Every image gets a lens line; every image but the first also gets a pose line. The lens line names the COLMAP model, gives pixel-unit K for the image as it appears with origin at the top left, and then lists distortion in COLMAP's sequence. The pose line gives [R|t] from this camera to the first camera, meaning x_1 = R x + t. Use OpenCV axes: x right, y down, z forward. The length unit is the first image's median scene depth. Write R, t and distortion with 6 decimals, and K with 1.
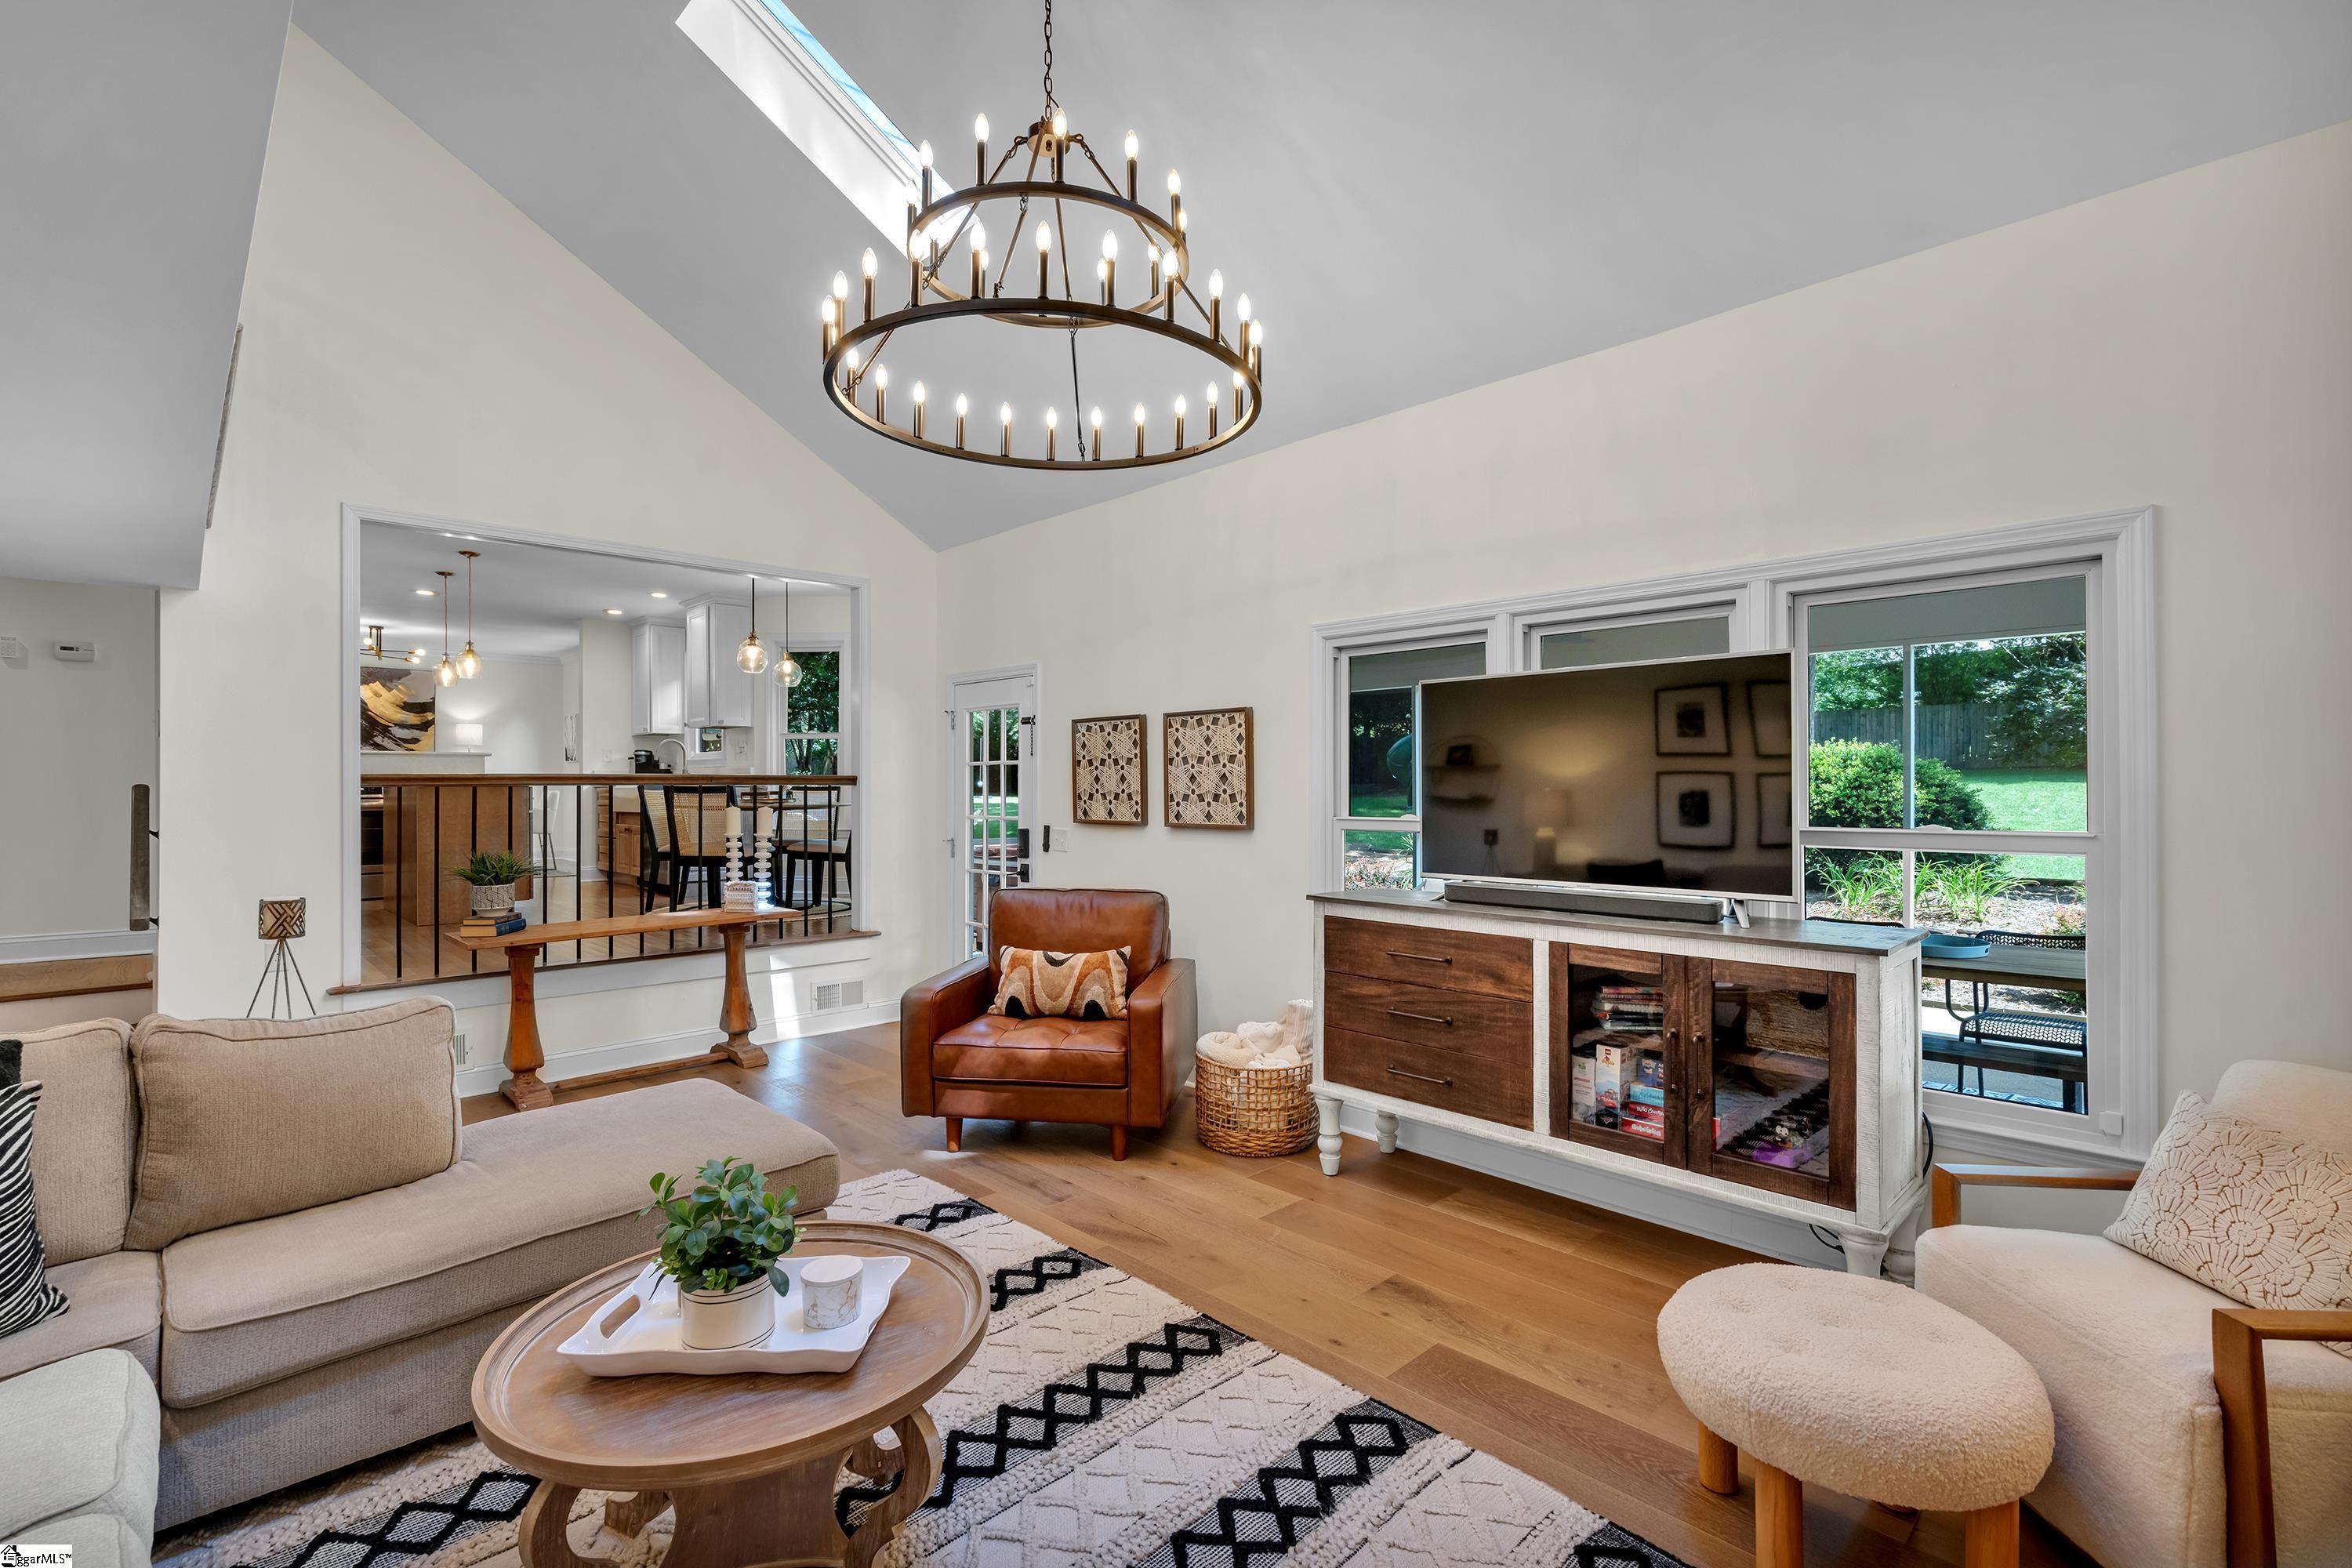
lens RADIAL K [[1062.1, 0, 1176.0], [0, 1062.1, 784.0], [0, 0, 1]] dist [-0.002702, 0.000770]
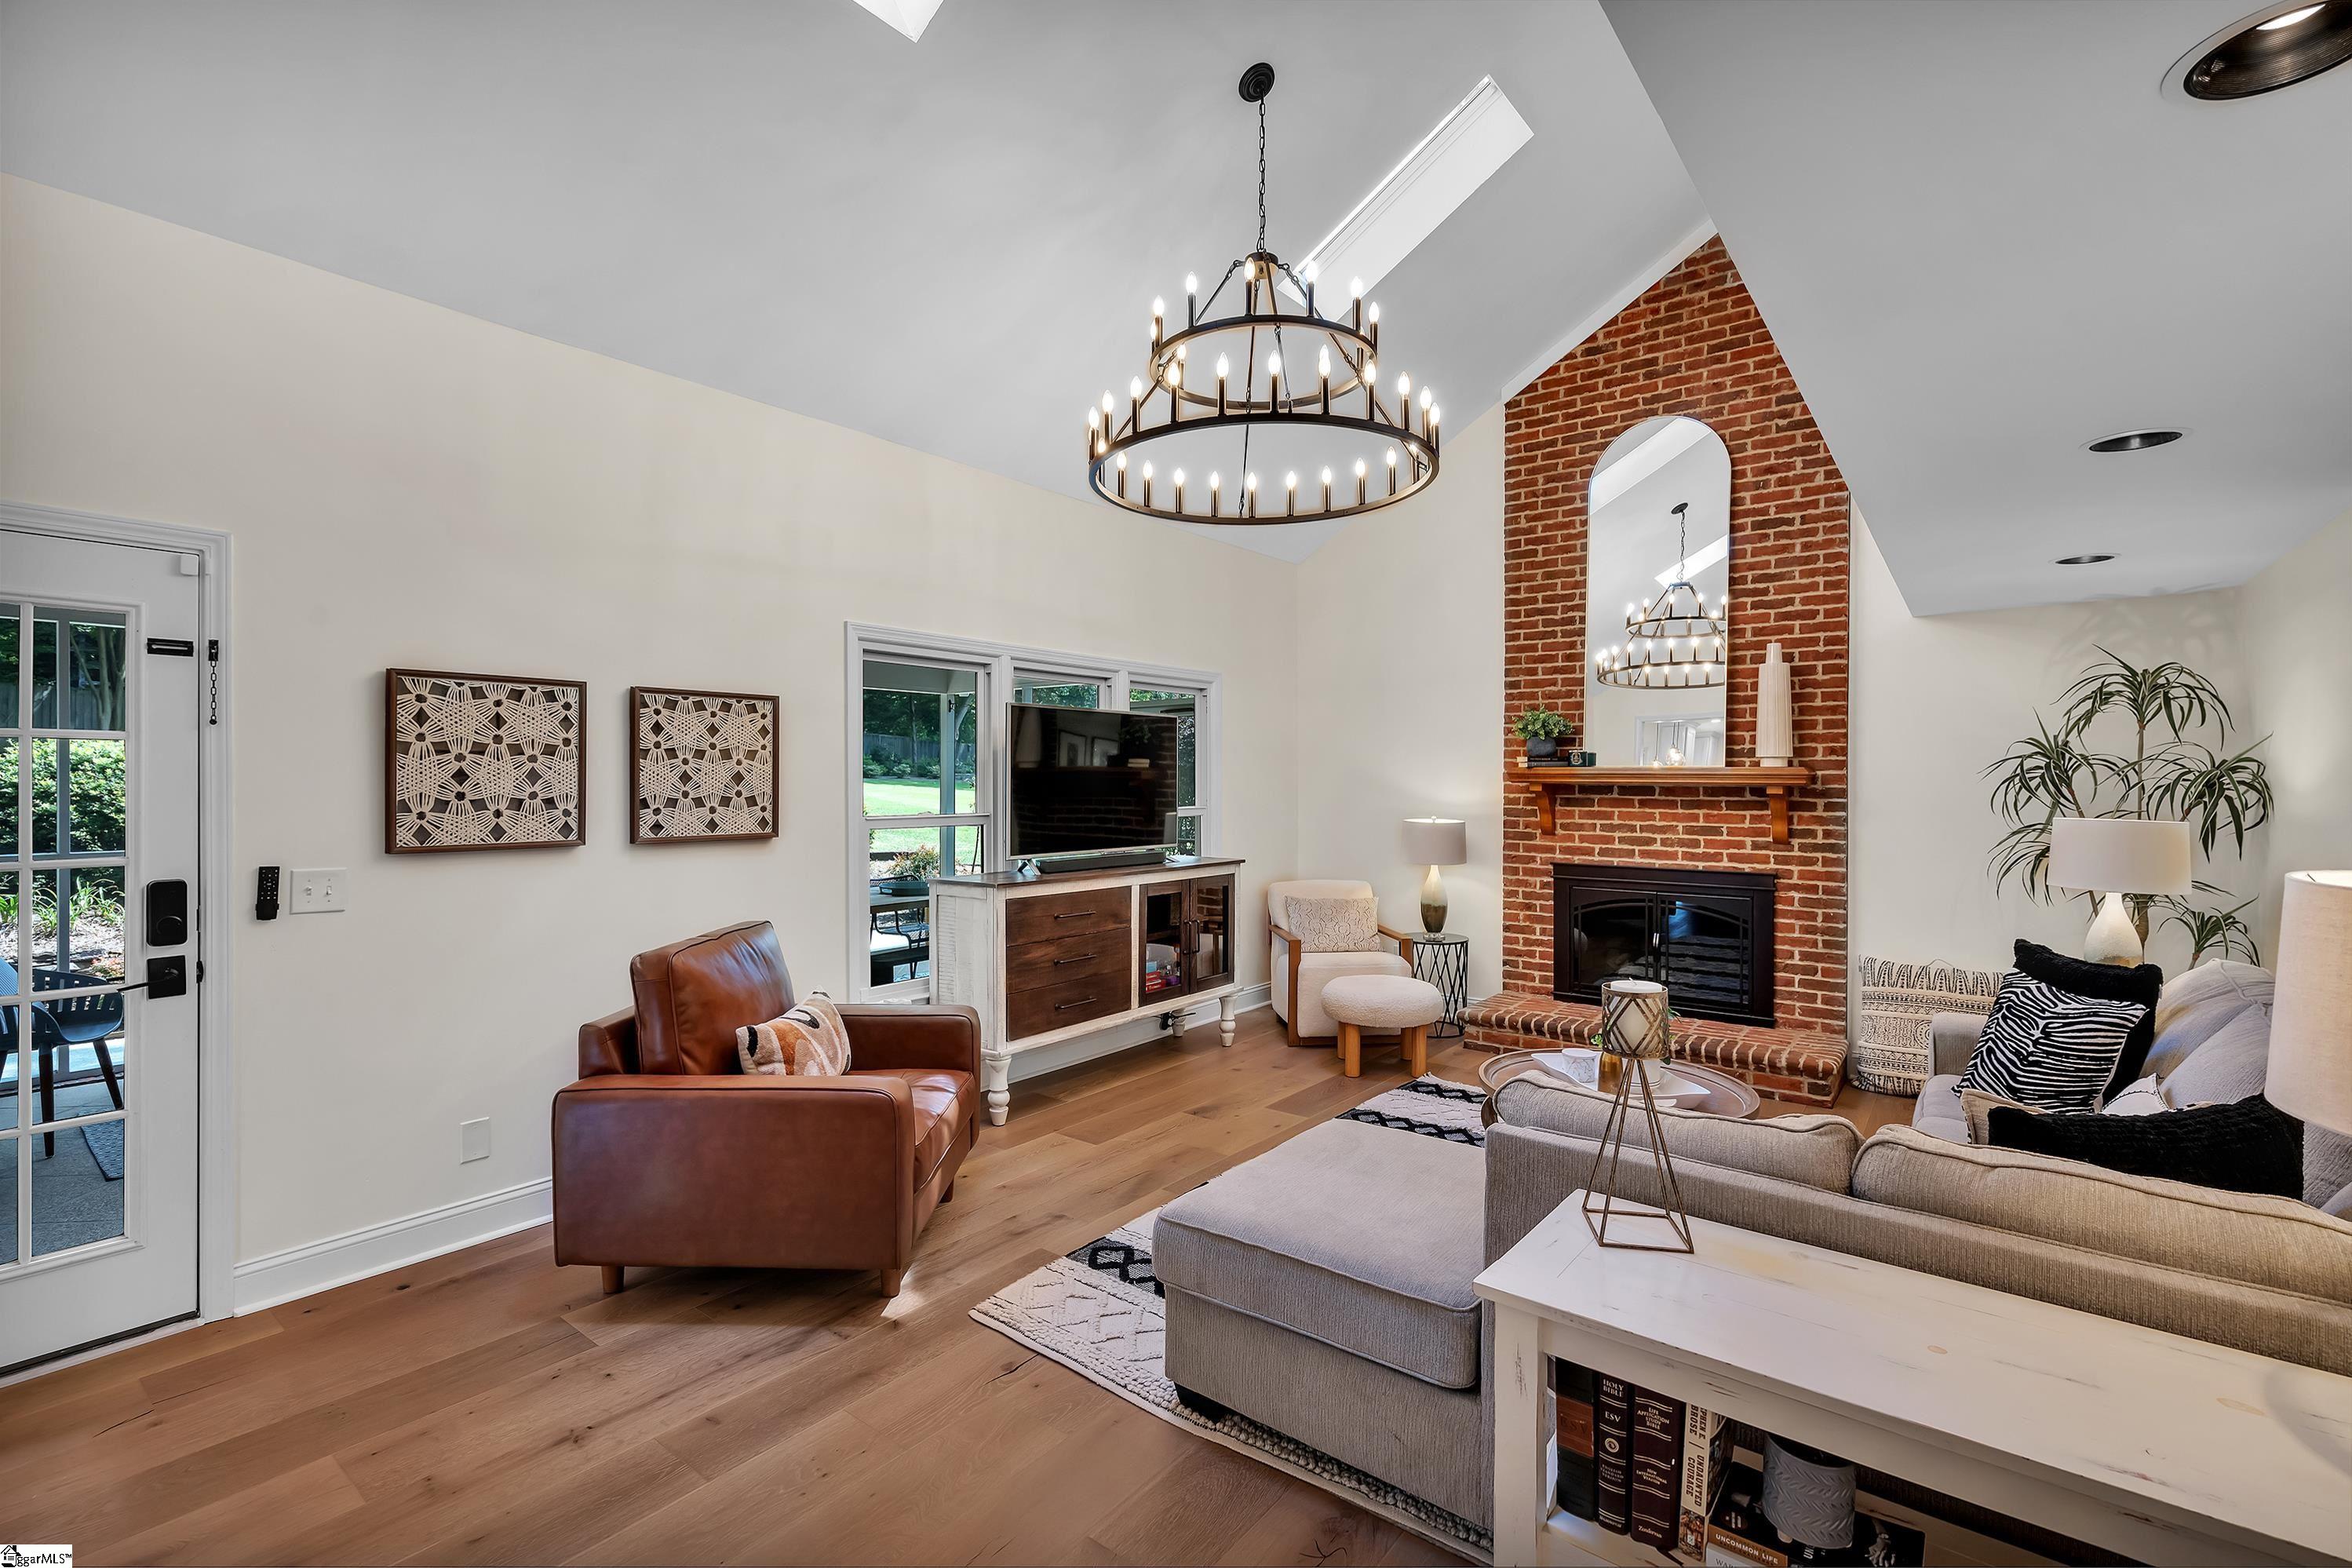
lens RADIAL K [[1051.7, 0, 1176.0], [0, 1051.7, 784.0], [0, 0, 1]] dist [-0.012605, 0.000272]
pose [[-0.136782, 0.001603, 0.990600, -0.801670], [-0.000218, 0.999999, -0.001649, 0.000585], [-0.990601, -0.000442, -0.136781, 0.770071]]
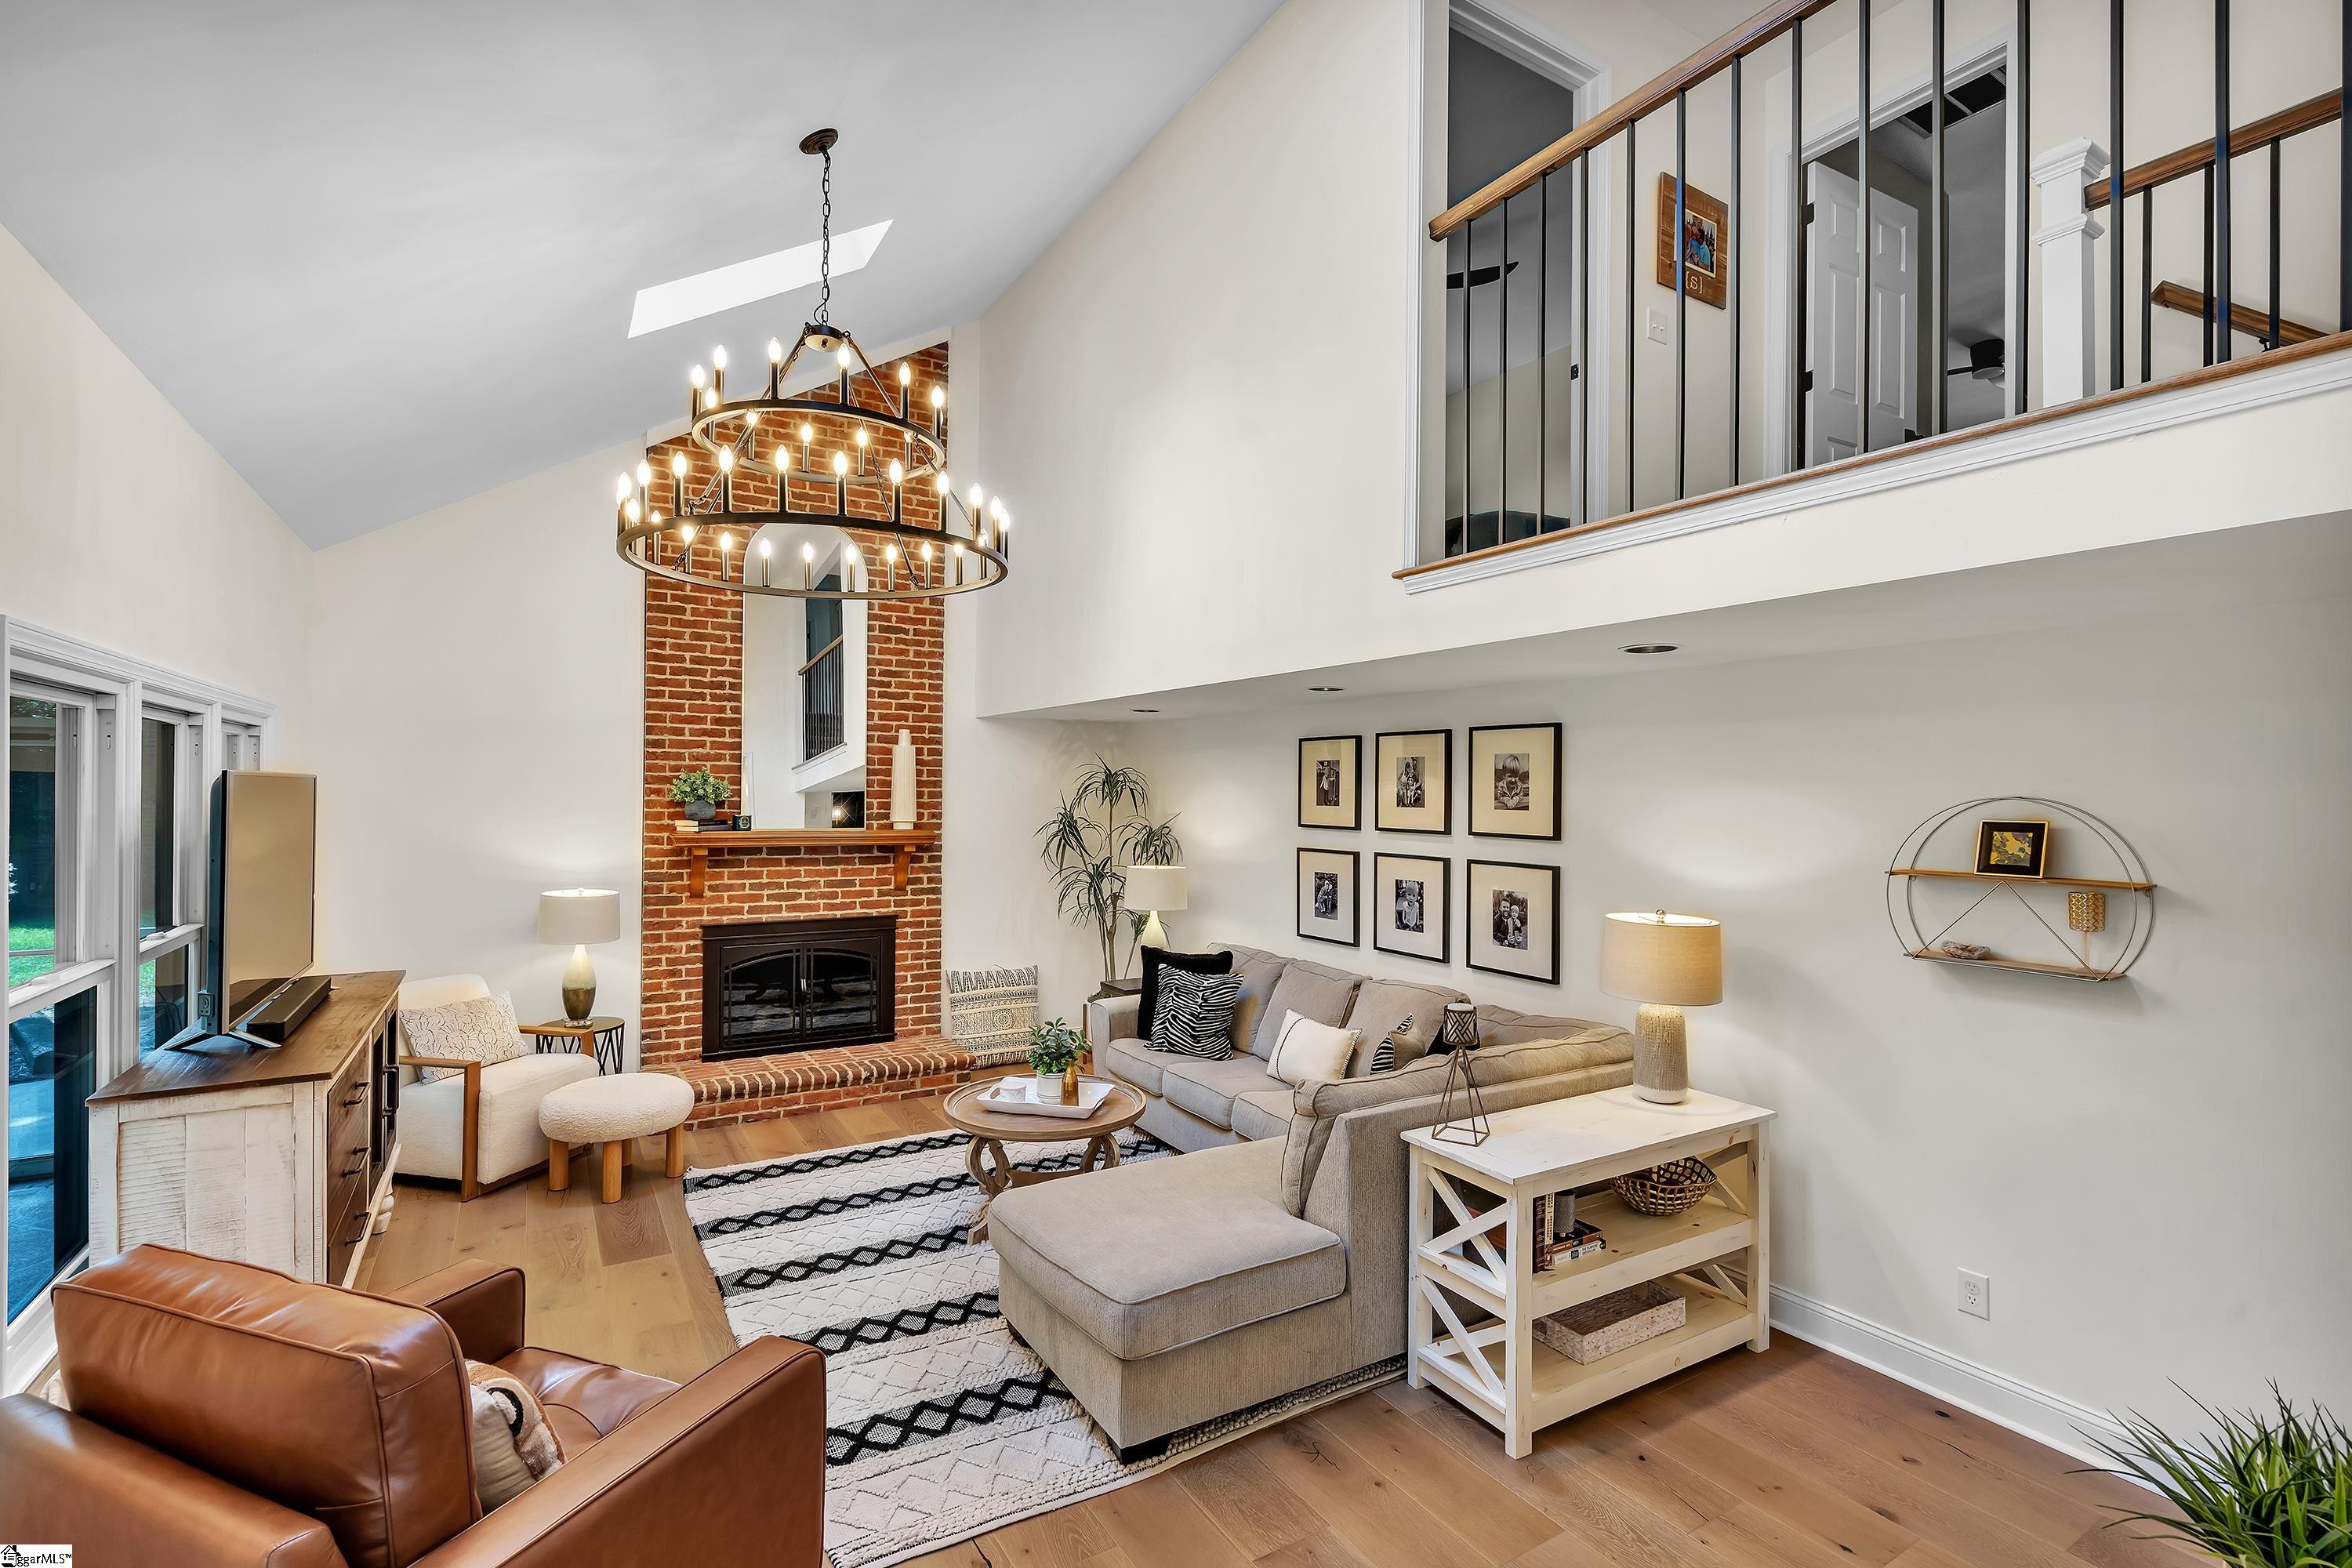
lens RADIAL K [[1062.1, 0, 1176.0], [0, 1062.1, 784.0], [0, 0, 1]] dist [-0.002702, 0.000770]
pose [[-0.975900, -0.001346, 0.218215, -0.460044], [-0.003007, 0.999969, -0.007281, -0.066244], [-0.218198, -0.007762, -0.975874, 1.249294]]
